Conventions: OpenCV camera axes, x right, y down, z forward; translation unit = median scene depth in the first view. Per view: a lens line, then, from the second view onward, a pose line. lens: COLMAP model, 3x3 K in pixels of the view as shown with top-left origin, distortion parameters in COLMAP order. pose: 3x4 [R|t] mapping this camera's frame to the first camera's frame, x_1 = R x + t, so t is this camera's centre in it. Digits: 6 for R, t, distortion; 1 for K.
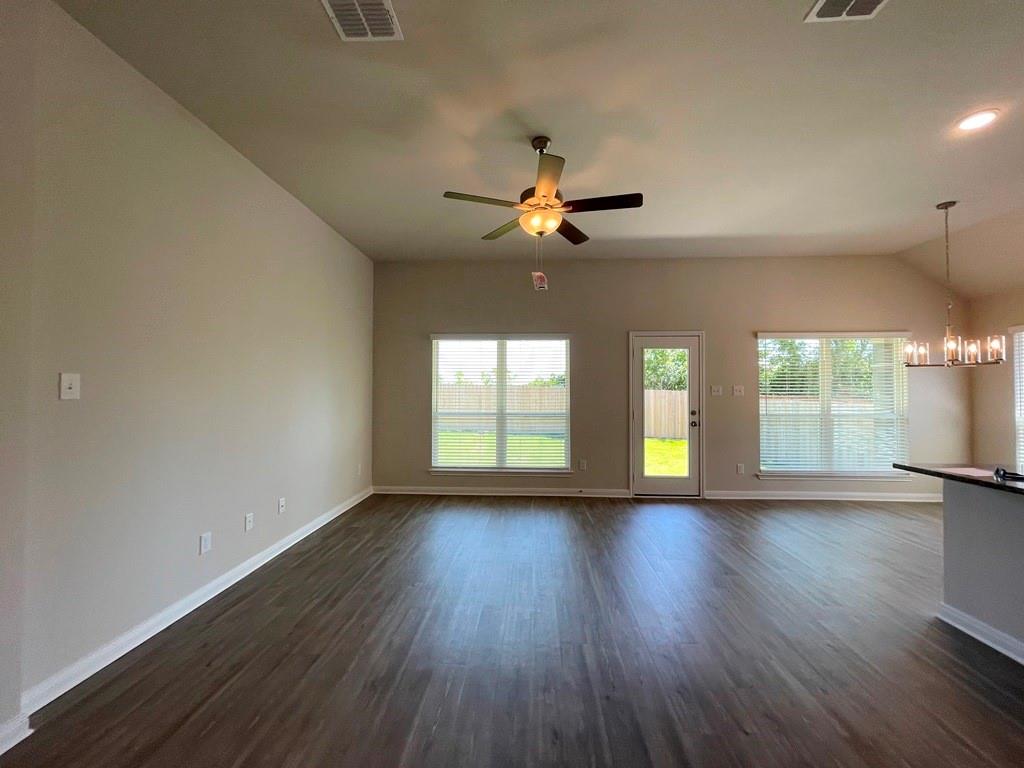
lens RADIAL K [[415.2, 0, 512.3], [0, 415.2, 382.4], [0, 0, 1]] dist [-0.000680, -0.000536]
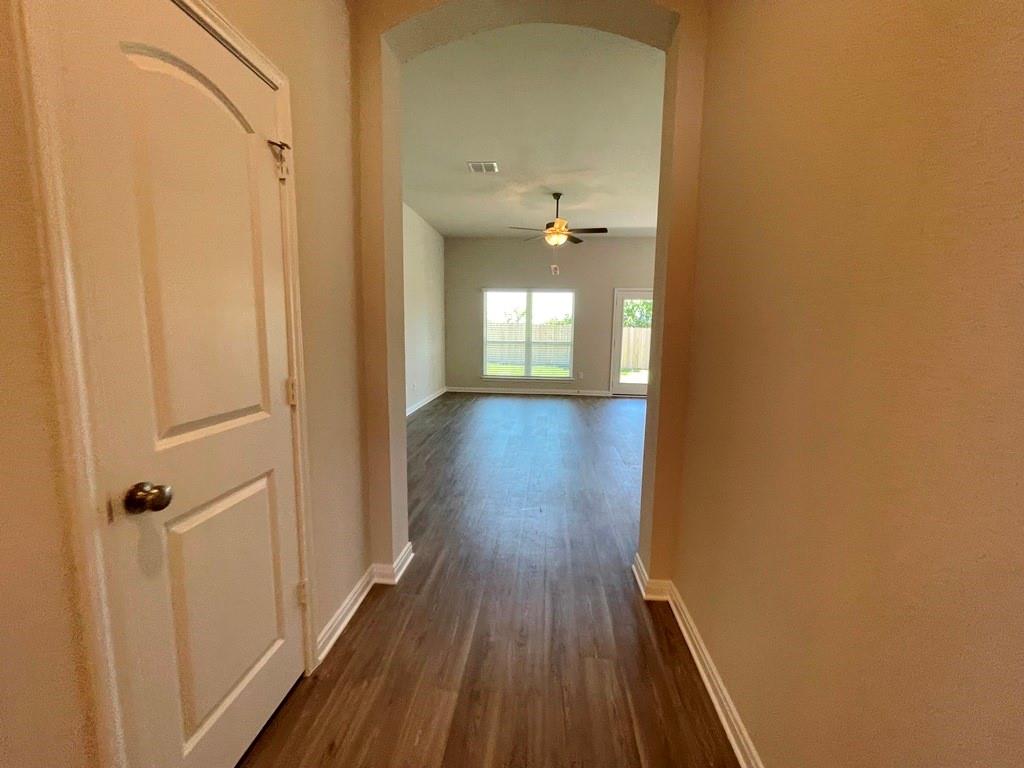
lens RADIAL K [[415.2, 0, 512.3], [0, 415.2, 382.4], [0, 0, 1]] dist [-0.000680, -0.000536]
pose [[0.999231, 0.018042, -0.034812, -0.036601], [-0.012792, 0.989273, 0.145515, 0.001542], [0.037064, -0.144958, 0.988743, -0.650120]]
